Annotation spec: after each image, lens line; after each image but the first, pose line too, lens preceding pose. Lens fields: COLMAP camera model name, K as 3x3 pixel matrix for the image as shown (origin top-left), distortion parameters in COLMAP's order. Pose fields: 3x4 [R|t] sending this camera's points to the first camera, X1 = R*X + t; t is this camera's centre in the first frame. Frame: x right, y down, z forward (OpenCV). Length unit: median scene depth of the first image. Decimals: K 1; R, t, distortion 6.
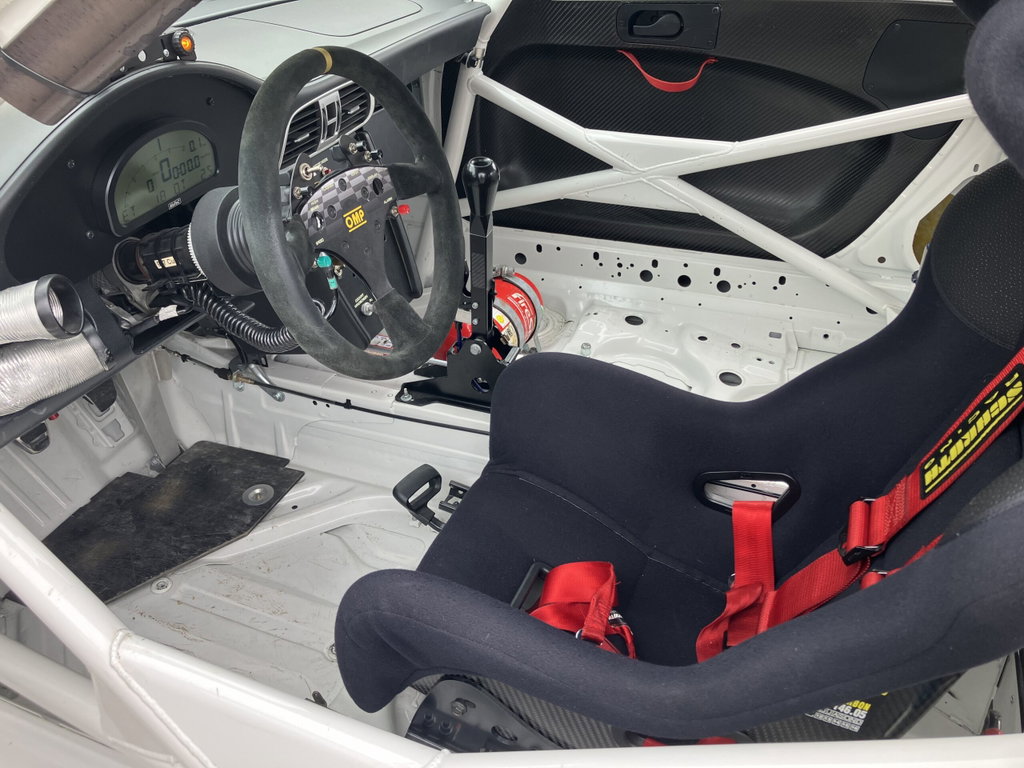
lens RADIAL K [[845.6, 0, 488.1], [0, 845.6, 403.6], [0, 0, 1]] dist [0.012434, -0.025742]
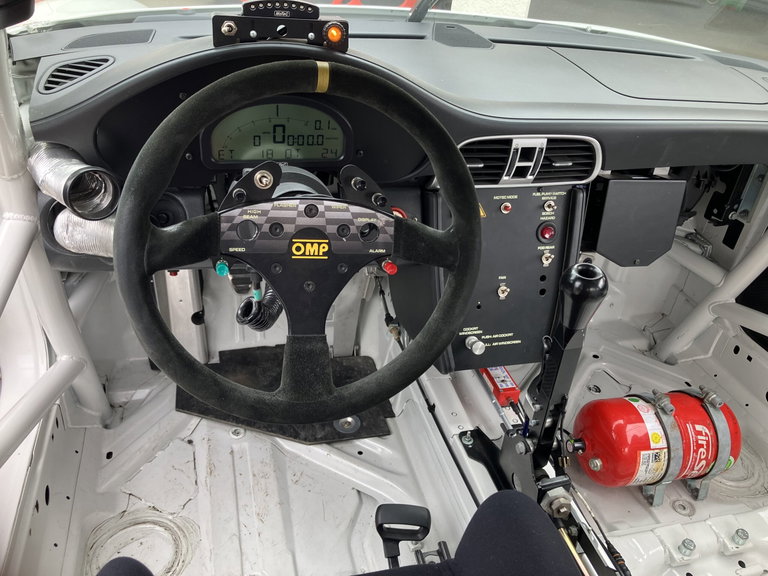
lens RADIAL K [[634.2, 0, 383.0], [0, 634.2, 286.2], [0, 0, 1]] dist [0.012434, -0.025742]
pose [[0.605054, 0.500428, -0.619259, 0.247663], [-0.542602, 0.828367, 0.139254, -0.240674], [0.582660, 0.251755, 0.772740, 0.394579]]
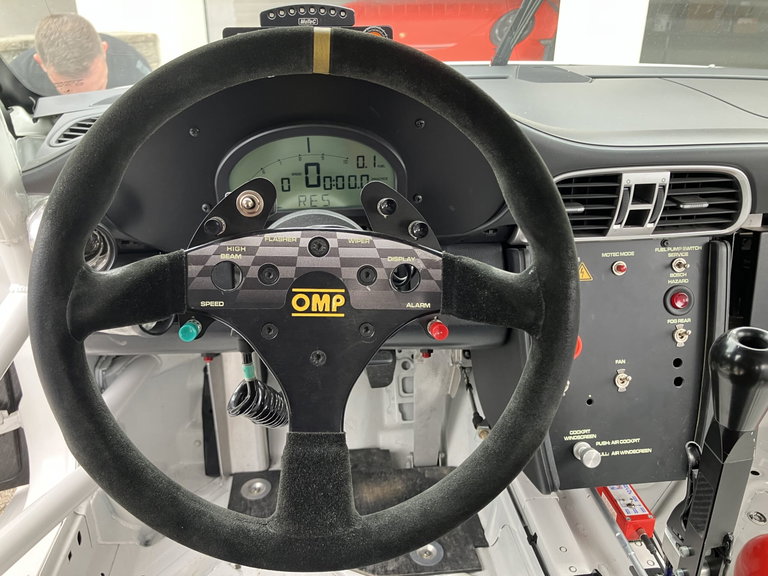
lens RADIAL K [[634.2, 0, 378.5], [0, 634.2, 282.6], [0, 0, 1]] dist [0.012434, -0.025742]
pose [[0.483397, 0.374149, -0.791416, 0.170448], [-0.511496, 0.854400, 0.091504, -0.221210], [0.710422, 0.360573, 0.604390, 0.554559]]
